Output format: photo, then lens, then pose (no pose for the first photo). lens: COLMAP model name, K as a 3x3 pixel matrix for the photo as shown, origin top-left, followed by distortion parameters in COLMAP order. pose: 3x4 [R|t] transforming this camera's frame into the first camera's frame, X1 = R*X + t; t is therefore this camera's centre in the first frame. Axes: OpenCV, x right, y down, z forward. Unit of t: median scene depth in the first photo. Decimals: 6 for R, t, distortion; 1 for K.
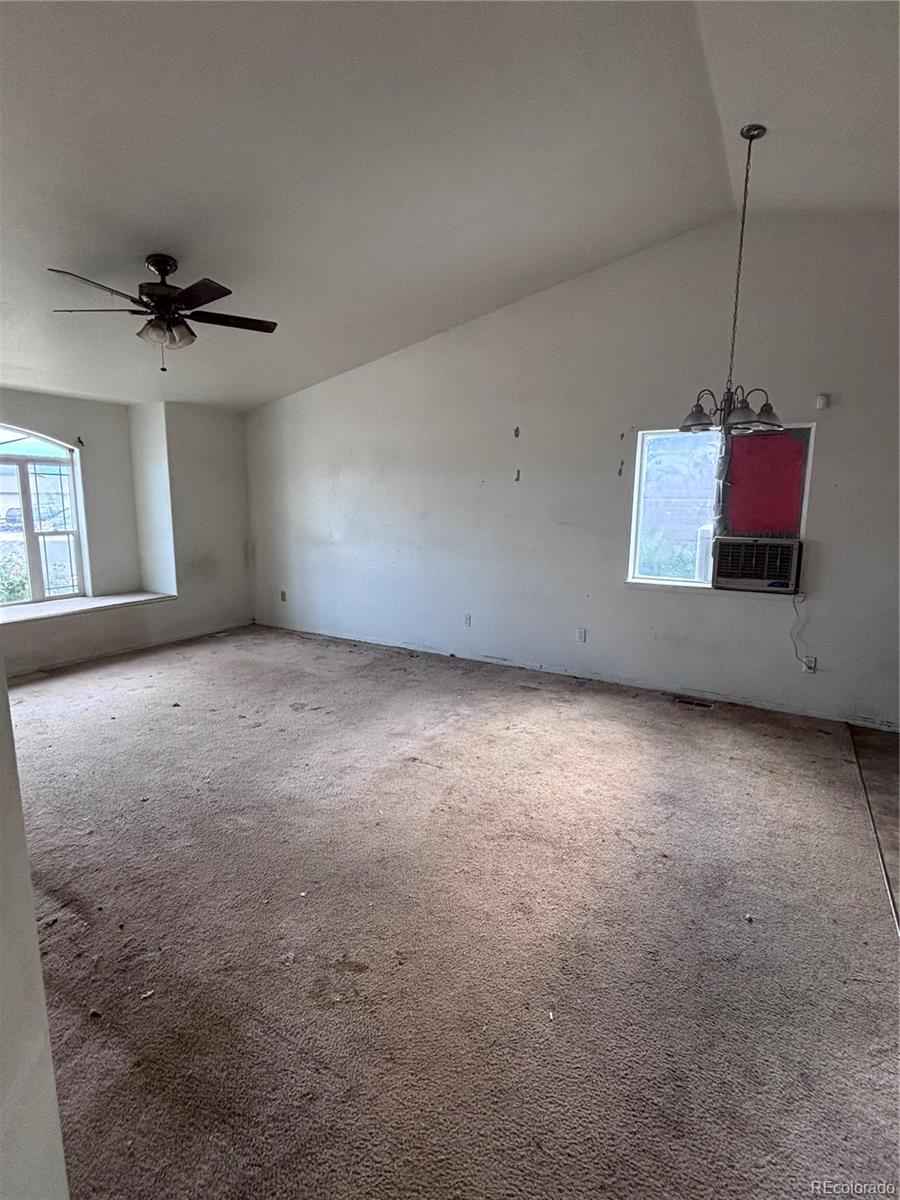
lens RADIAL K [[588.2, 0, 450.0], [0, 588.2, 600.0], [0, 0, 1]] dist [0.002870, 0.010388]
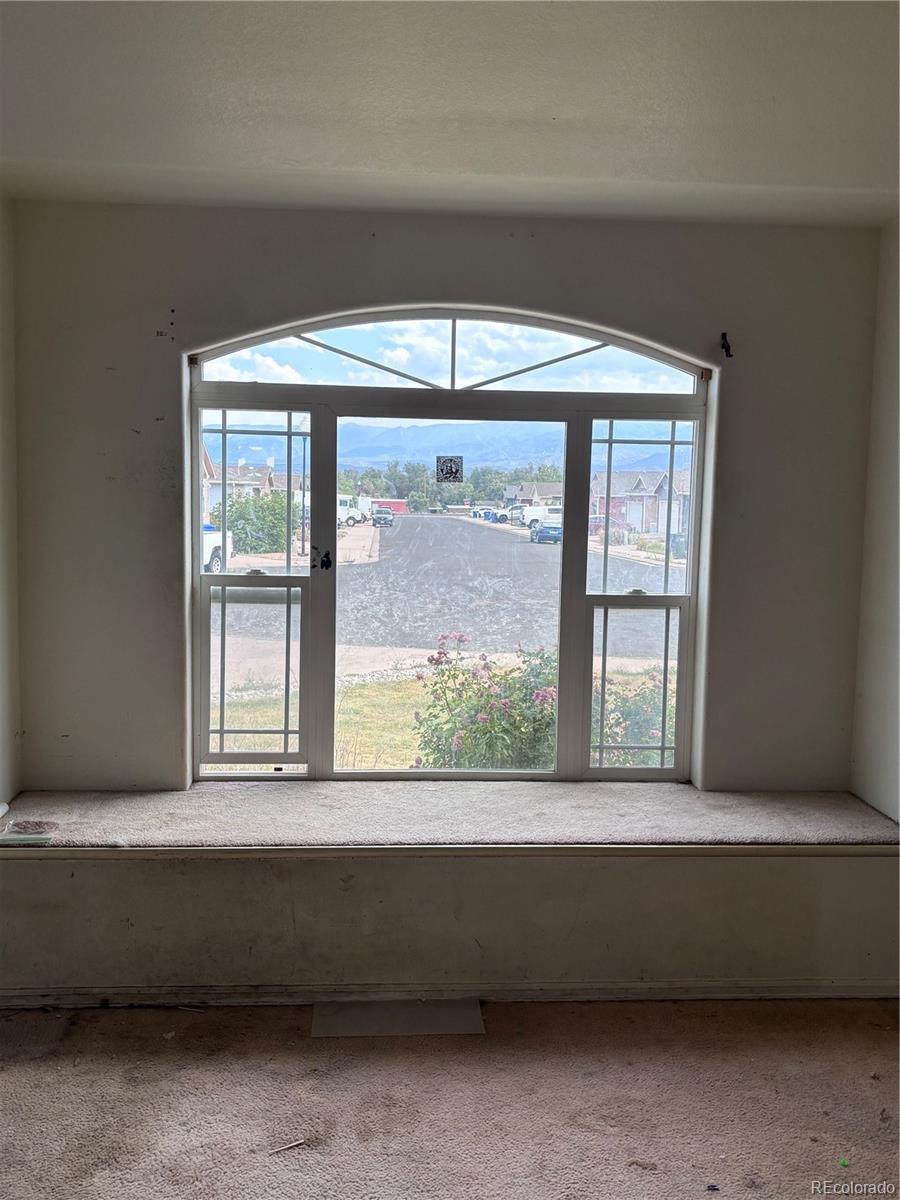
lens RADIAL K [[1161.8, 0, 450.0], [0, 1161.8, 600.0], [0, 0, 1]] dist [0.221044, -0.000632]
pose [[0.551723, 0.085157, -0.829669, -0.127986], [-0.152590, 0.988290, -0.000033, -0.097303], [0.819950, 0.126618, 0.558256, 0.500899]]
